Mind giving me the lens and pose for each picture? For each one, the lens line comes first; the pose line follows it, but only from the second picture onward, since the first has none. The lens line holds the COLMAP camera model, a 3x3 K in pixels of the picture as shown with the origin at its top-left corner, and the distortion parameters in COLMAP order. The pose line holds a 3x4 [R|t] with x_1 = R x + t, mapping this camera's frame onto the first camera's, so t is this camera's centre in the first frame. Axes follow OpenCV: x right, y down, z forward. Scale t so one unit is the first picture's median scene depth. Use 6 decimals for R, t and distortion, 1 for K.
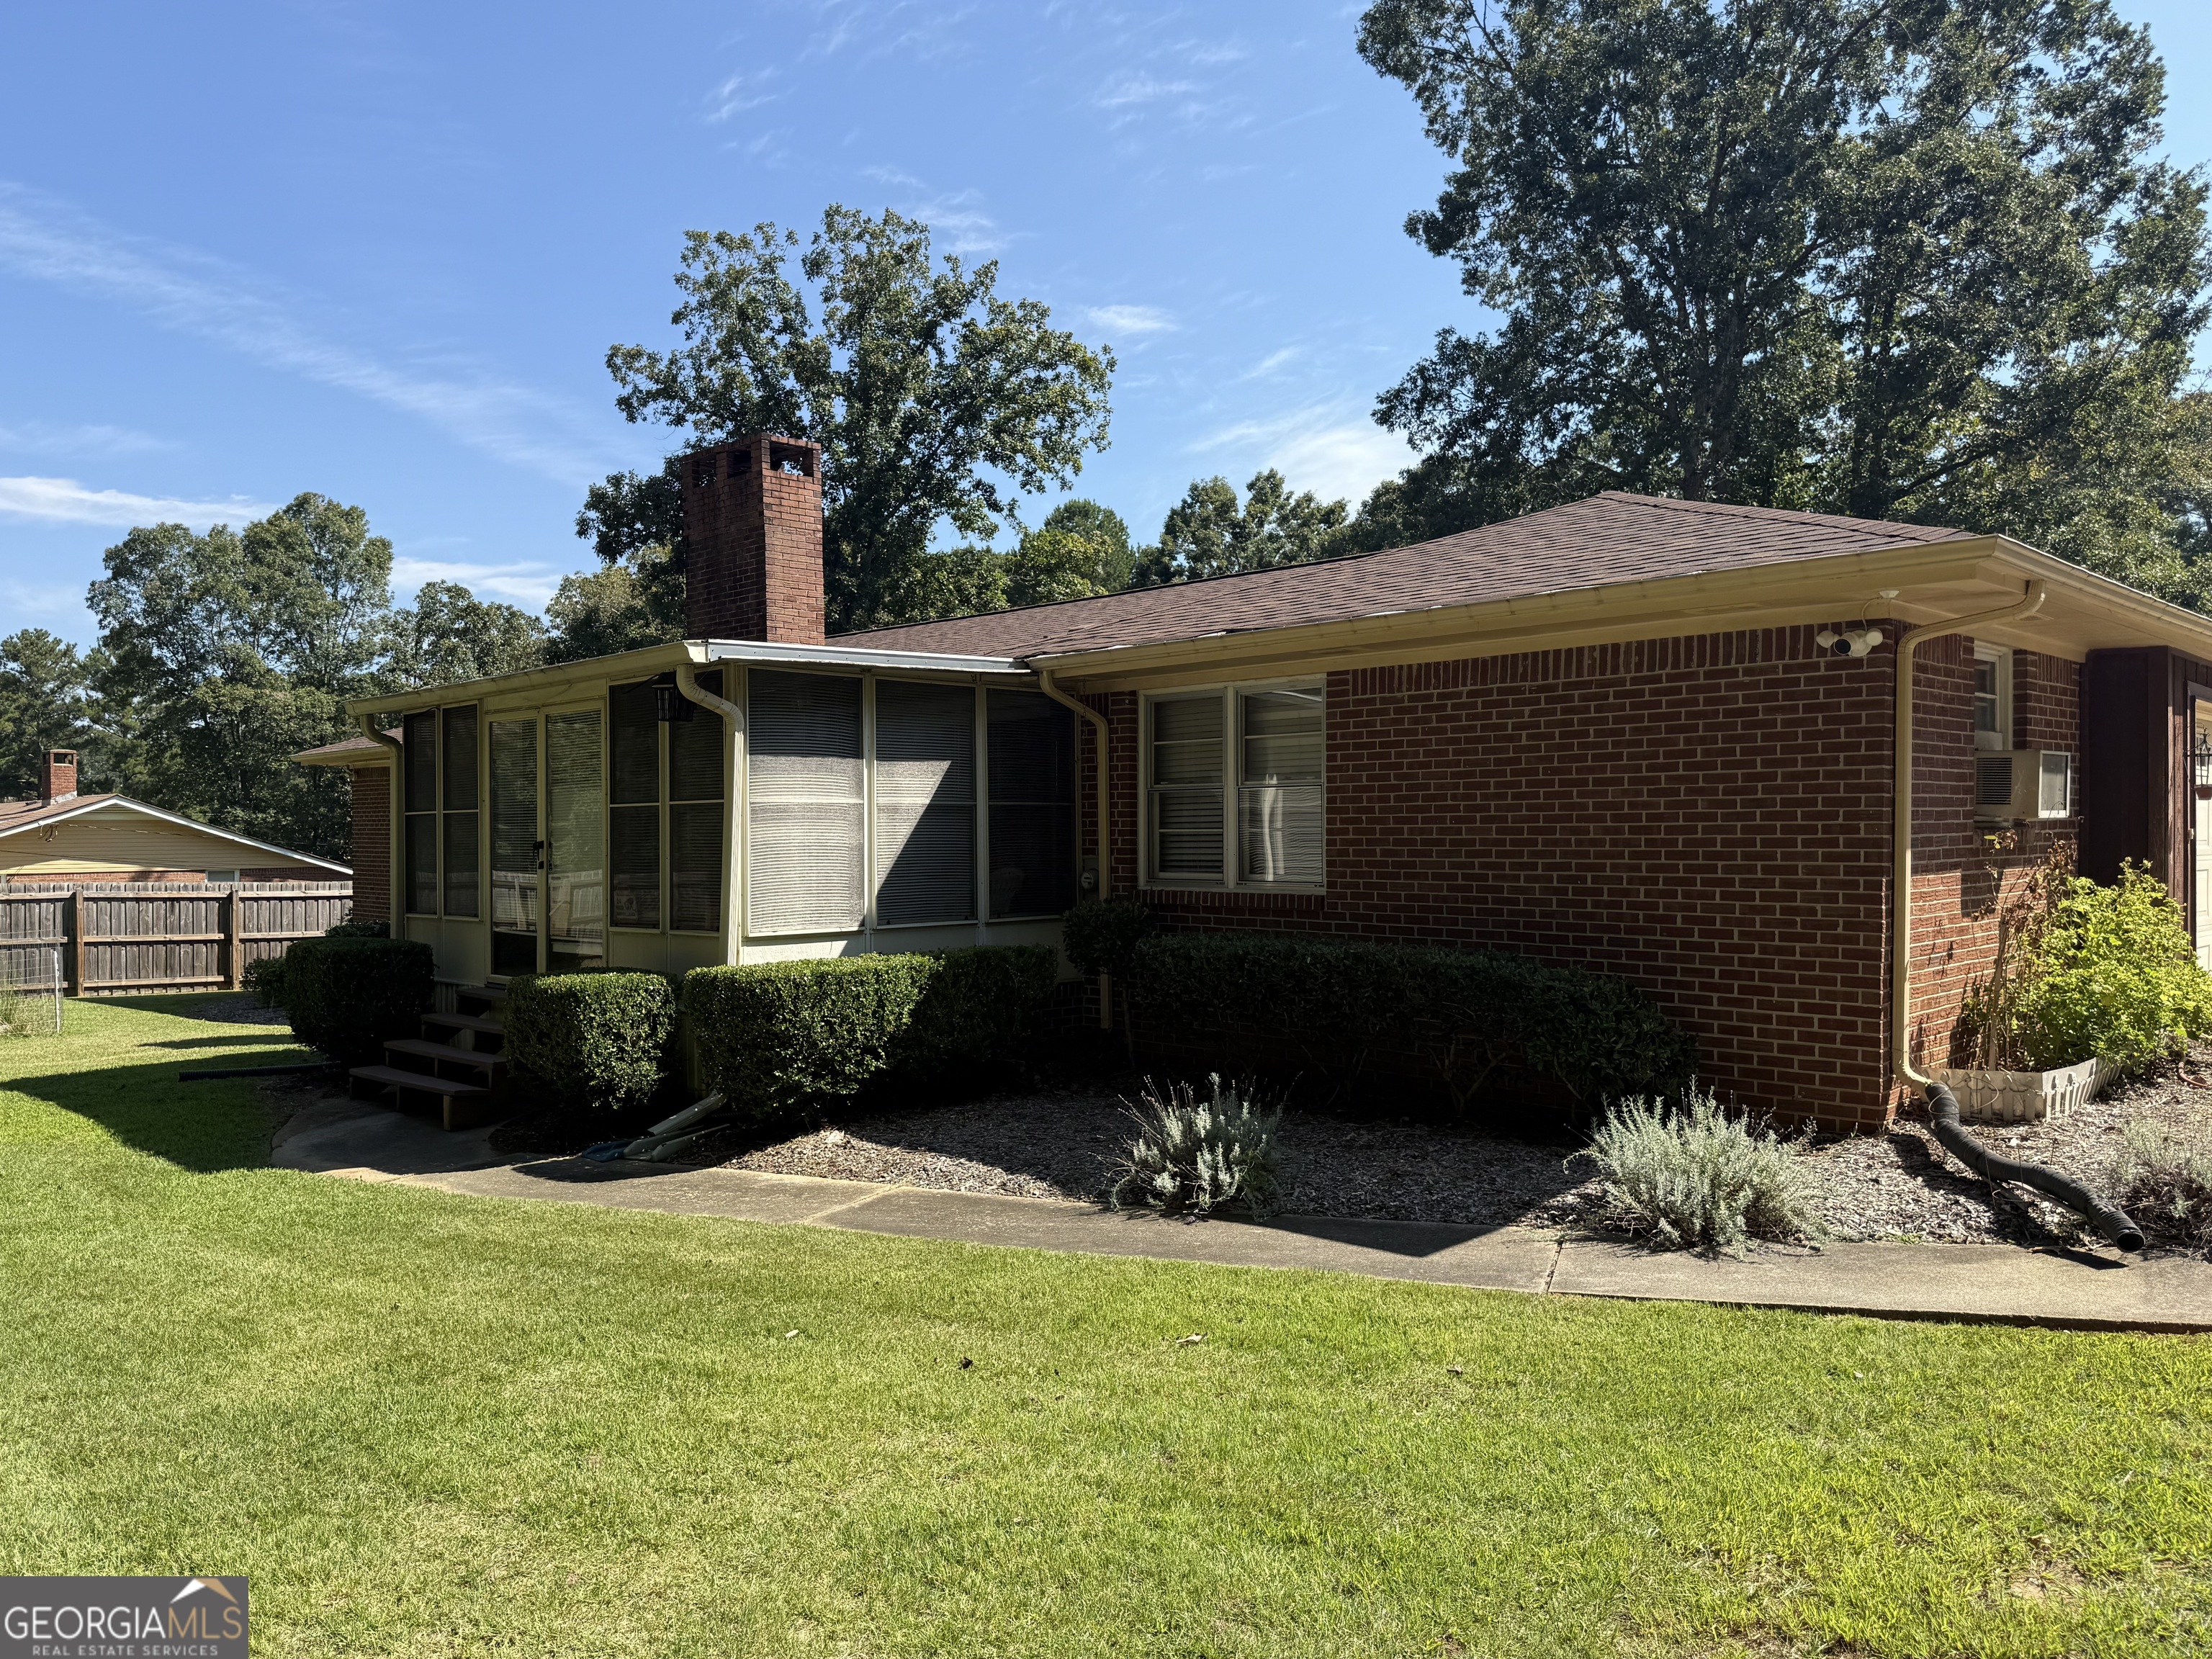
lens RADIAL K [[1641.9, 0, 1106.0], [0, 1641.9, 829.5], [0, 0, 1]] dist [-0.001572, -0.036813]
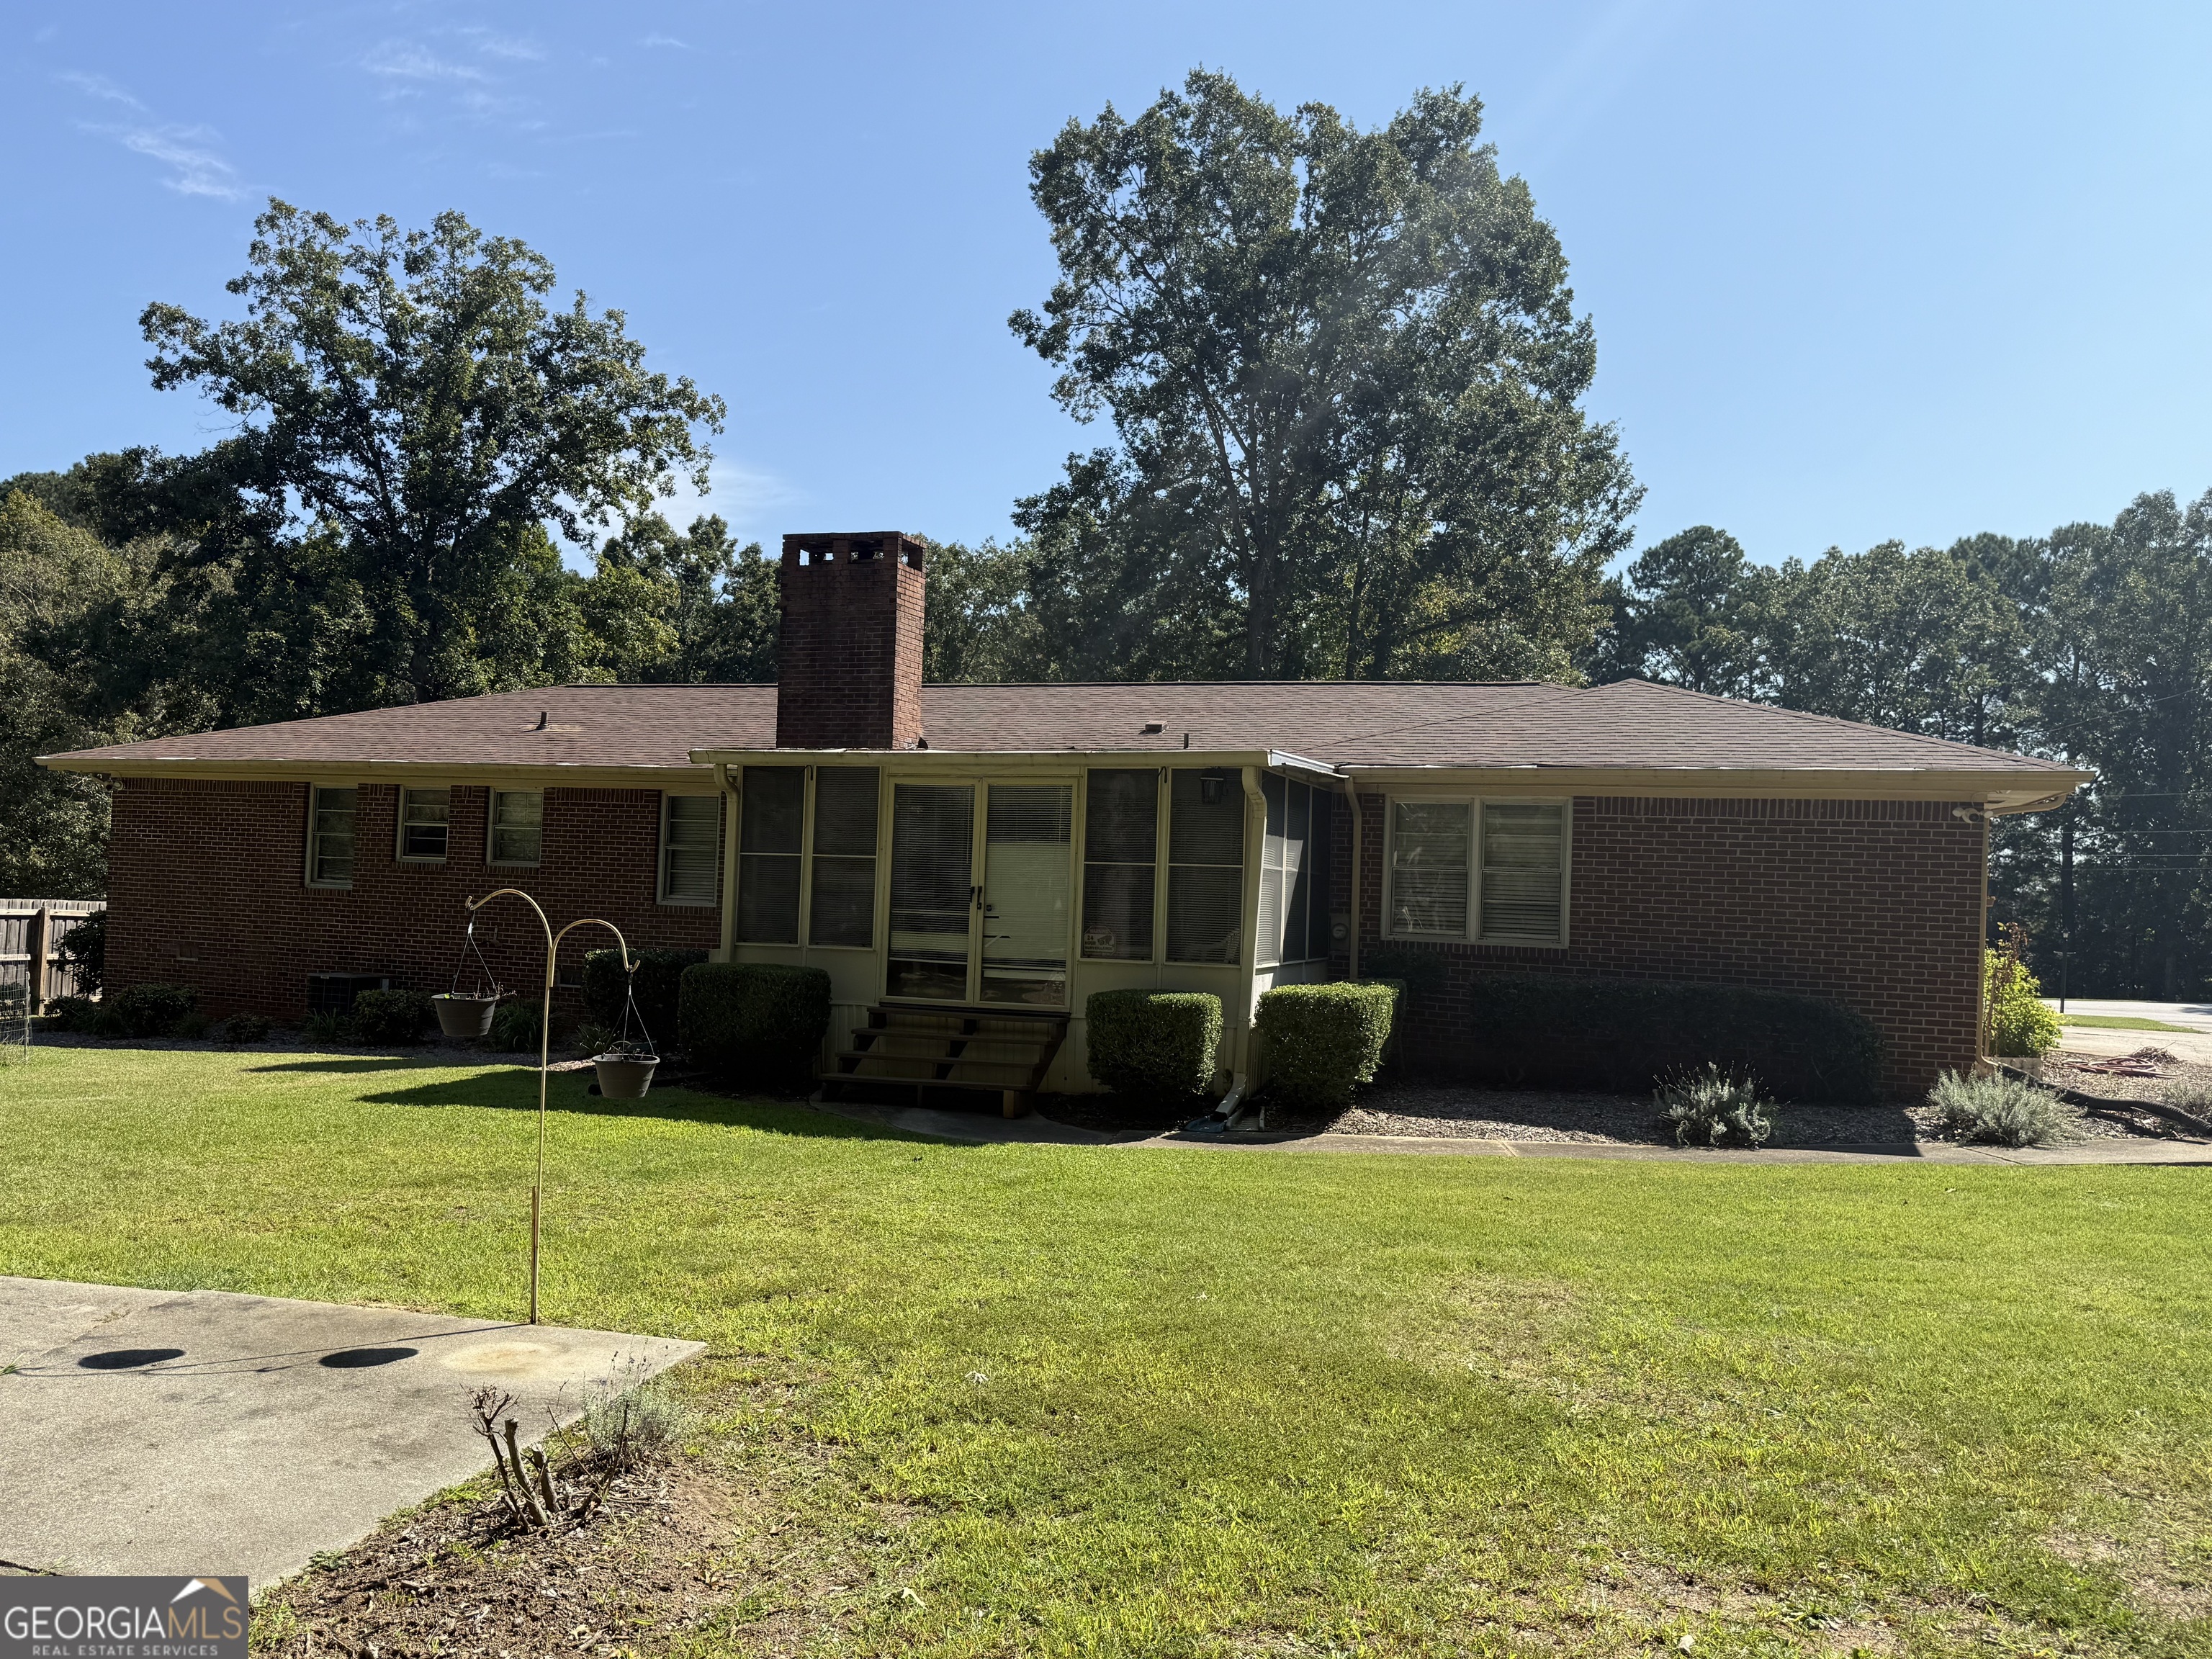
lens RADIAL K [[1641.9, 0, 1106.0], [0, 1641.9, 829.5], [0, 0, 1]] dist [-0.001572, -0.036813]
pose [[0.887396, 0.053587, 0.457883, -0.230965], [-0.042809, 0.998508, -0.033891, 0.000227], [-0.459016, 0.010473, 0.888366, -0.027312]]
